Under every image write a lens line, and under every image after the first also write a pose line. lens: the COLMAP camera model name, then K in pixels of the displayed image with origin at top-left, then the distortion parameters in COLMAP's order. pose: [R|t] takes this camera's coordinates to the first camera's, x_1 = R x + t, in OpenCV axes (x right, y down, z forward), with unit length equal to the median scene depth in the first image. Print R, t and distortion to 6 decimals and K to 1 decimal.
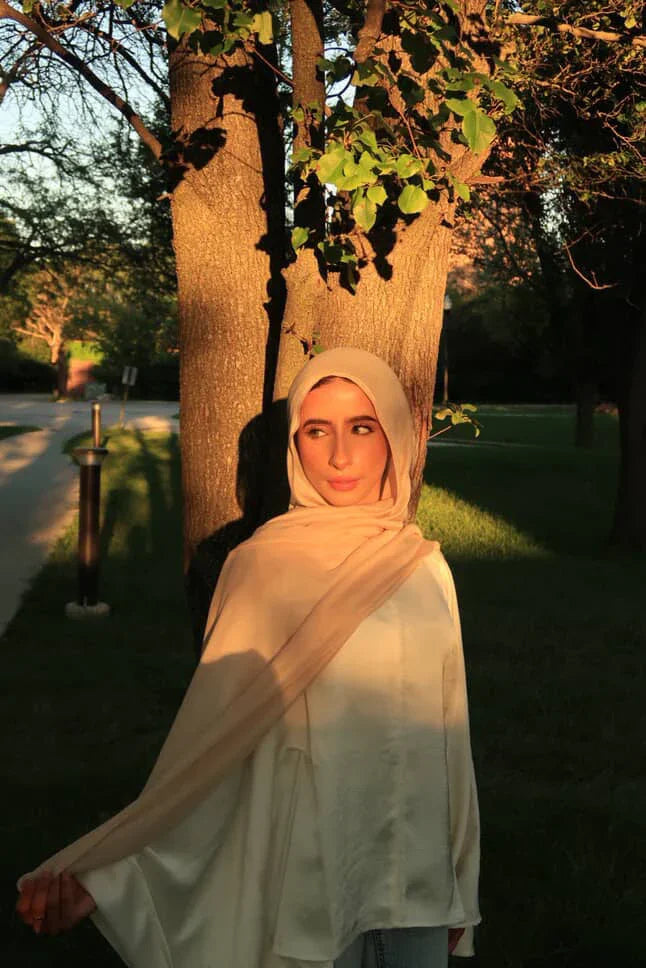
lens RADIAL K [[1358.3, 0, 341.1], [0, 1358.3, 491.8], [0, 0, 1]] dist [-0.006136, 0.000000]
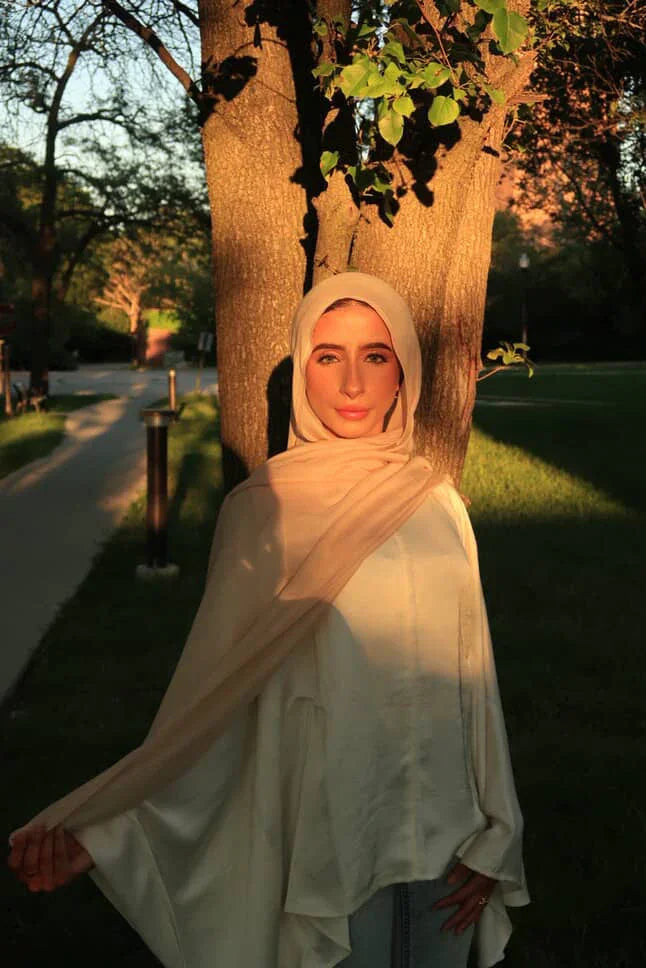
lens RADIAL K [[1358.3, 0, 327.7], [0, 1358.3, 483.1], [0, 0, 1]] dist [-0.006136, 0.000000]
pose [[0.997358, -0.016827, -0.070663, 0.027136], [0.018170, 0.999666, 0.018404, 0.015671], [0.070330, -0.019639, 0.997330, 0.044798]]
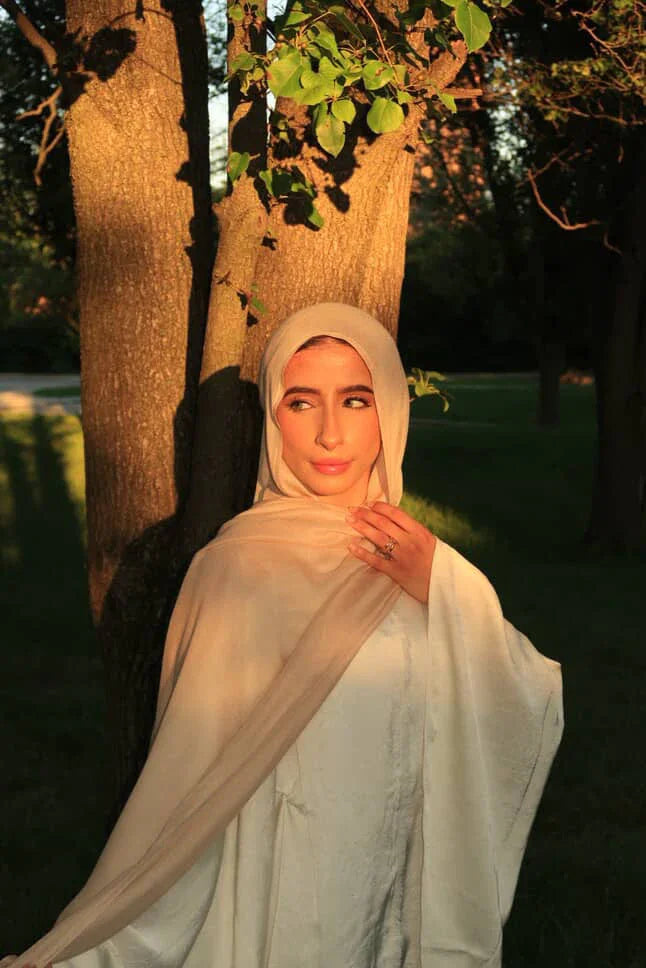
lens RADIAL K [[1691.4, 0, 325.4], [0, 1691.4, 487.6], [0, 0, 1]] dist [0.002251, 0.000000]
pose [[0.998701, -0.012944, 0.049278, -0.025367], [0.012834, 0.999914, 0.002547, 0.001875], [-0.049307, -0.001911, 0.998782, -0.003637]]
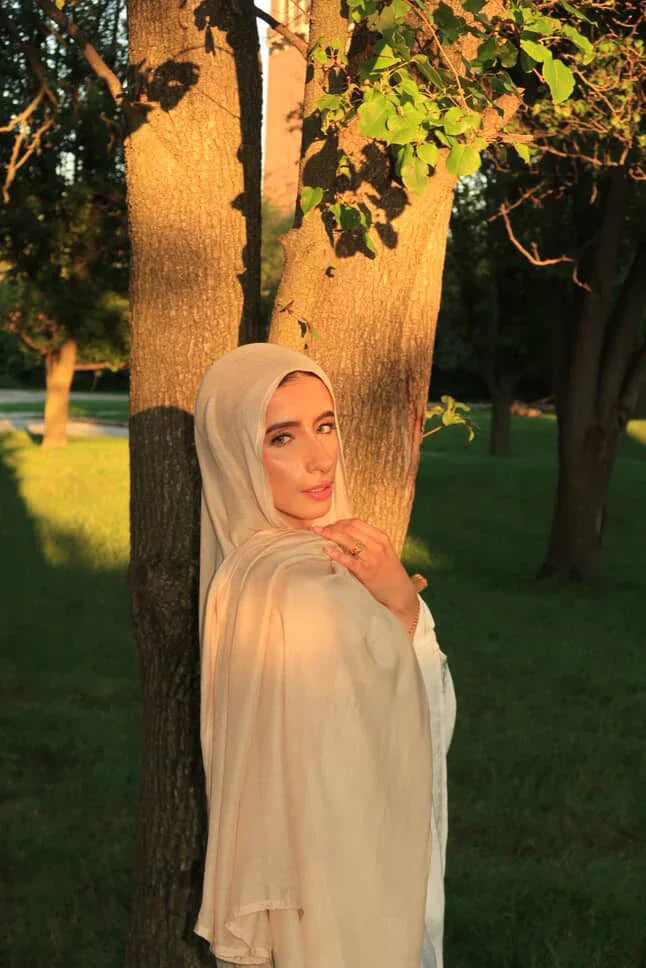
lens RADIAL K [[1691.4, 0, 323.8], [0, 1691.4, 488.6], [0, 0, 1]] dist [0.002251, 0.000000]
pose [[0.995998, 0.018697, 0.087394, -0.092737], [-0.017772, 0.999778, -0.011344, 0.003144], [-0.087586, 0.009745, 0.996109, -0.036457]]
